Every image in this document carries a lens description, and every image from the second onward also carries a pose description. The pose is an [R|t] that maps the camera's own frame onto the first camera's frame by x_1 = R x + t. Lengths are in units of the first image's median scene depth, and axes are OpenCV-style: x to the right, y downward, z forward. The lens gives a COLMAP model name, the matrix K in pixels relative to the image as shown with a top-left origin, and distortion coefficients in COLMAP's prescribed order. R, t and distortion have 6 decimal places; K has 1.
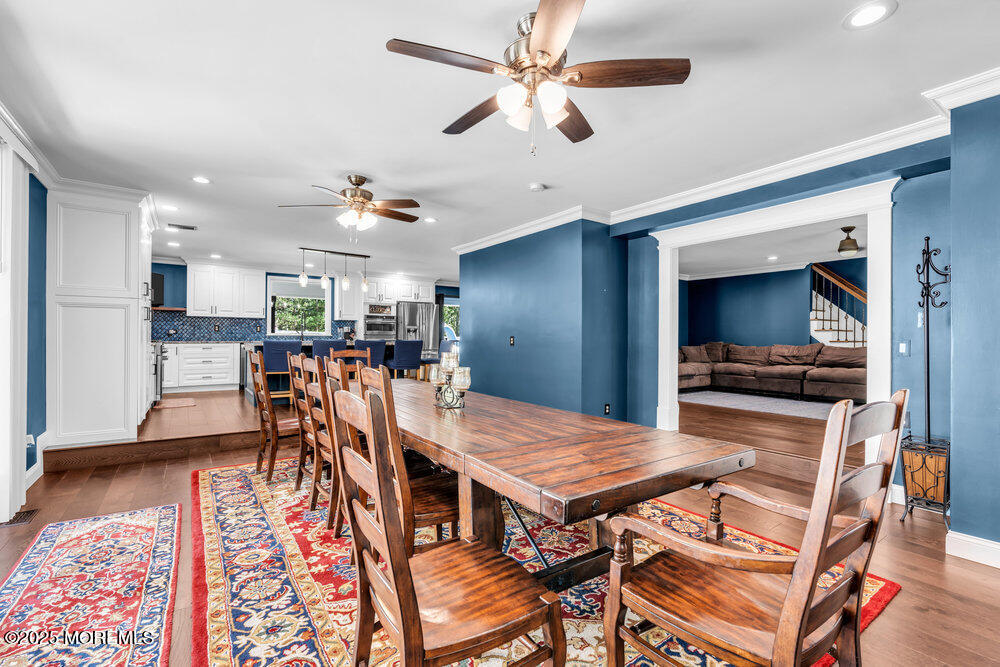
lens RADIAL K [[447.6, 0, 499.2], [0, 447.6, 335.8], [0, 0, 1]] dist [-0.003229, 0.000456]
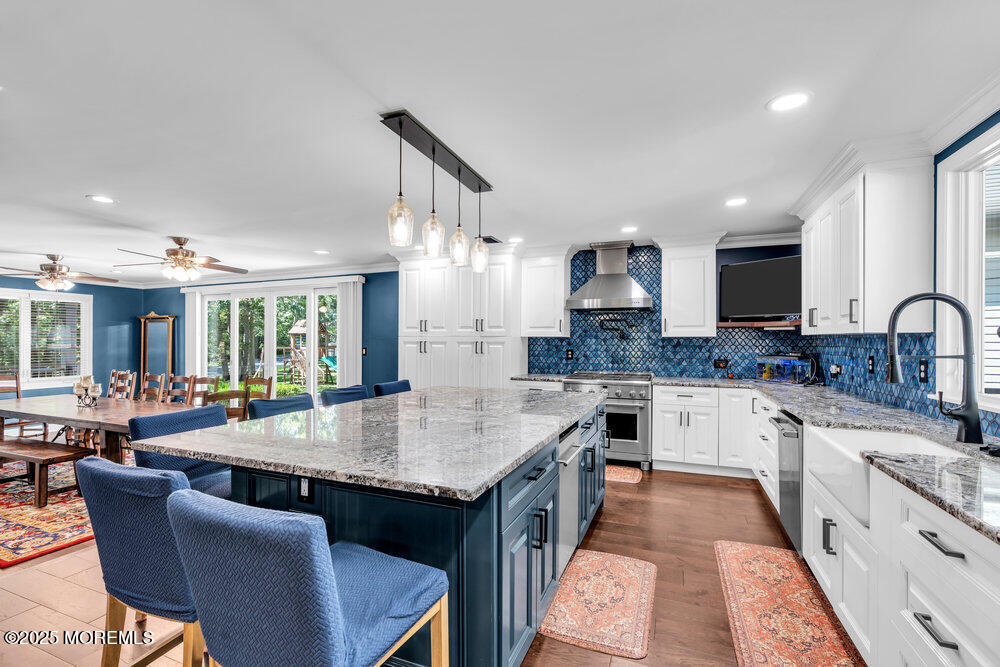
lens RADIAL K [[447.6, 0, 496.8], [0, 447.6, 339.6], [0, 0, 1]] dist [-0.003229, 0.000456]
pose [[-0.842140, -0.006253, -0.539223, -0.193491], [-0.000687, 0.999944, -0.010521, -0.035472], [0.539259, -0.008490, -0.842097, 1.219345]]
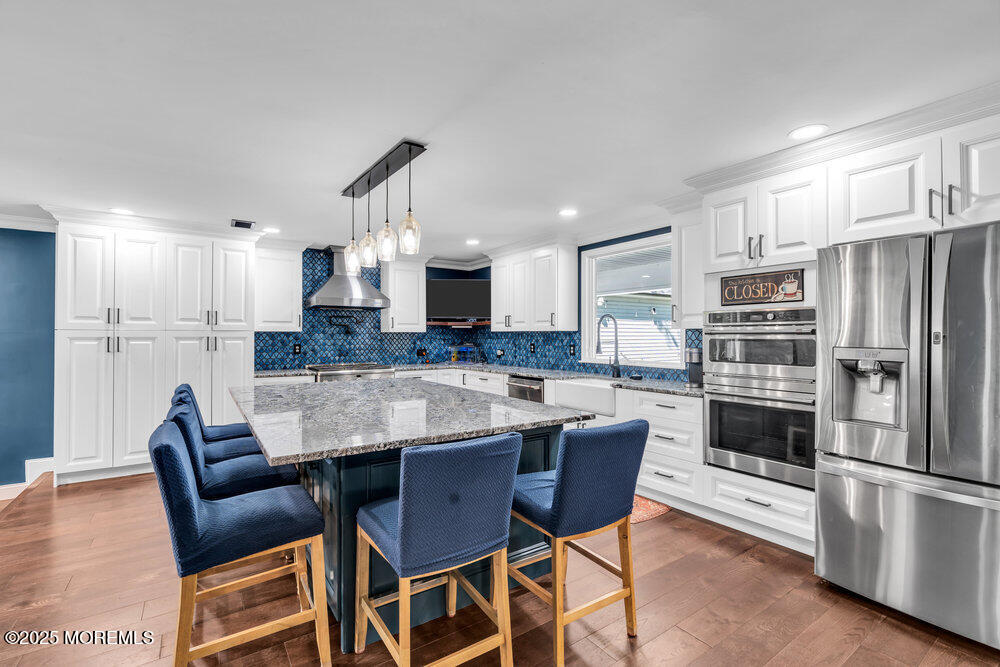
lens RADIAL K [[447.6, 0, 498.0], [0, 447.6, 337.1], [0, 0, 1]] dist [-0.003229, 0.000456]
pose [[-0.015553, -0.000123, -0.999879, 0.027927], [0.008348, 0.999965, -0.000253, -0.035855], [0.999844, -0.008351, -0.015552, 1.025286]]
